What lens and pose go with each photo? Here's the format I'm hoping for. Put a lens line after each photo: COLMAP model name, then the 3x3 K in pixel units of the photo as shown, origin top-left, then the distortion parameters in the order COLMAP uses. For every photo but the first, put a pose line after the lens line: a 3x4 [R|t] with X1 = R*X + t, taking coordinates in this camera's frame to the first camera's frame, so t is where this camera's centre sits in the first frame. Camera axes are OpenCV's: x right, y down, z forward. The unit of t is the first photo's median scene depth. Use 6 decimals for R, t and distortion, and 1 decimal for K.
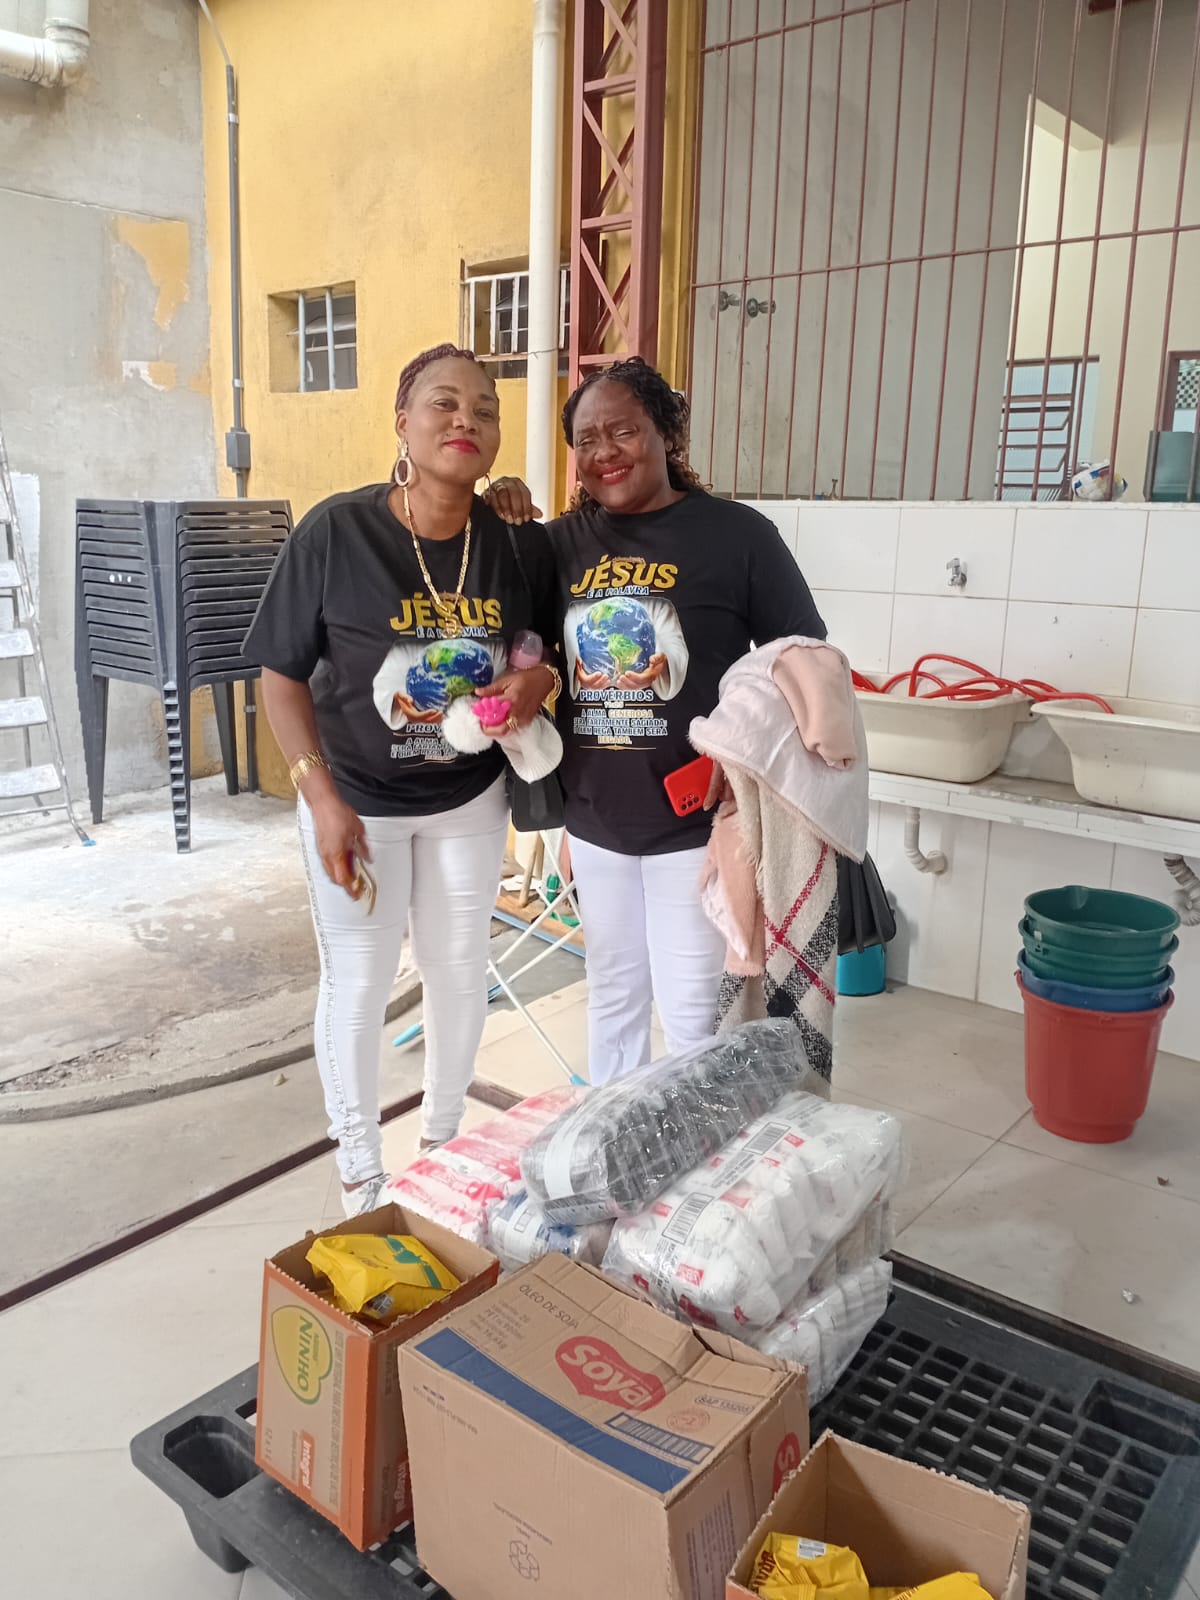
lens RADIAL K [[1271.2, 0, 567.5], [0, 1271.2, 809.9], [0, 0, 1]] dist [0.020514, -0.077062]
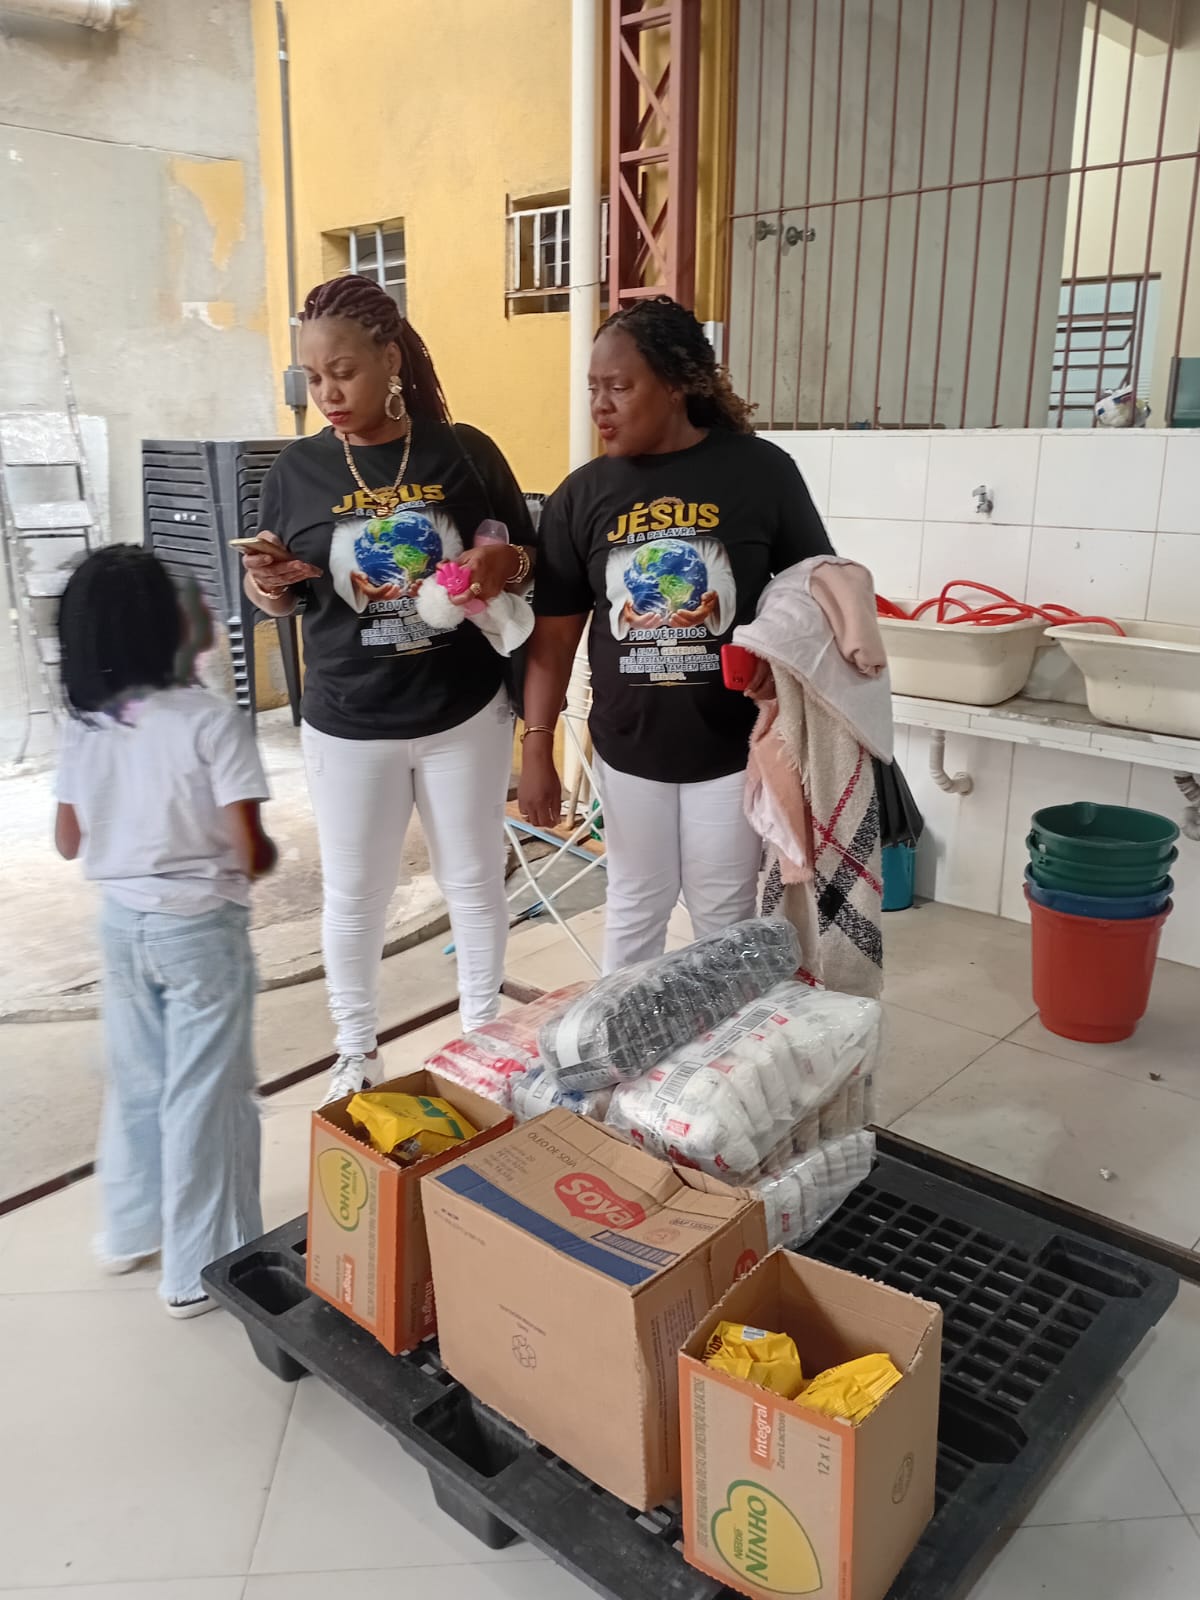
lens RADIAL K [[1271.2, 0, 573.4], [0, 1271.2, 834.5], [0, 0, 1]] dist [0.020514, -0.077062]
pose [[0.998672, -0.002166, -0.051475, 0.027356], [0.005797, 0.997495, 0.070495, 0.008276], [0.051194, -0.070700, 0.996183, -0.057571]]
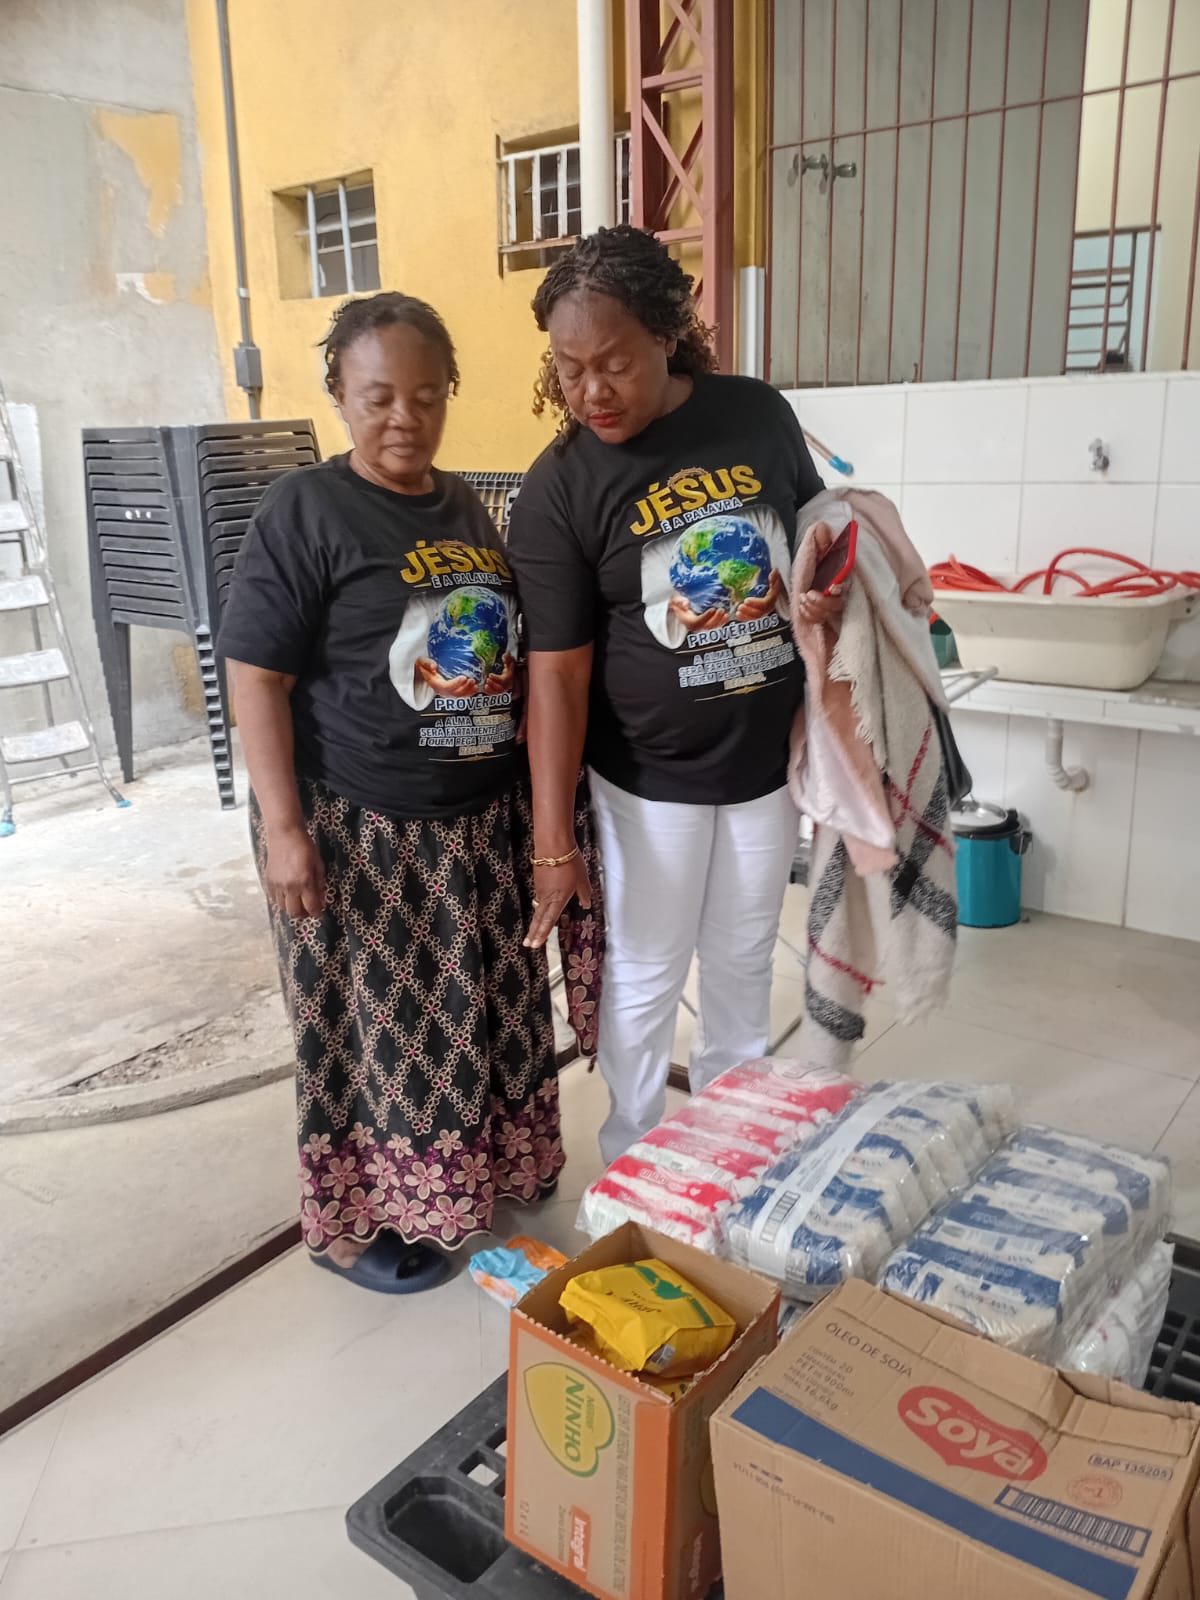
lens RADIAL K [[1271.2, 0, 577.0], [0, 1271.2, 835.0], [0, 0, 1]] dist [0.020514, -0.077062]
pose [[0.998420, -0.053931, 0.015775, -0.085422], [0.052569, 0.995664, 0.076749, -0.007838], [-0.019846, -0.075798, 0.996926, 0.085521]]
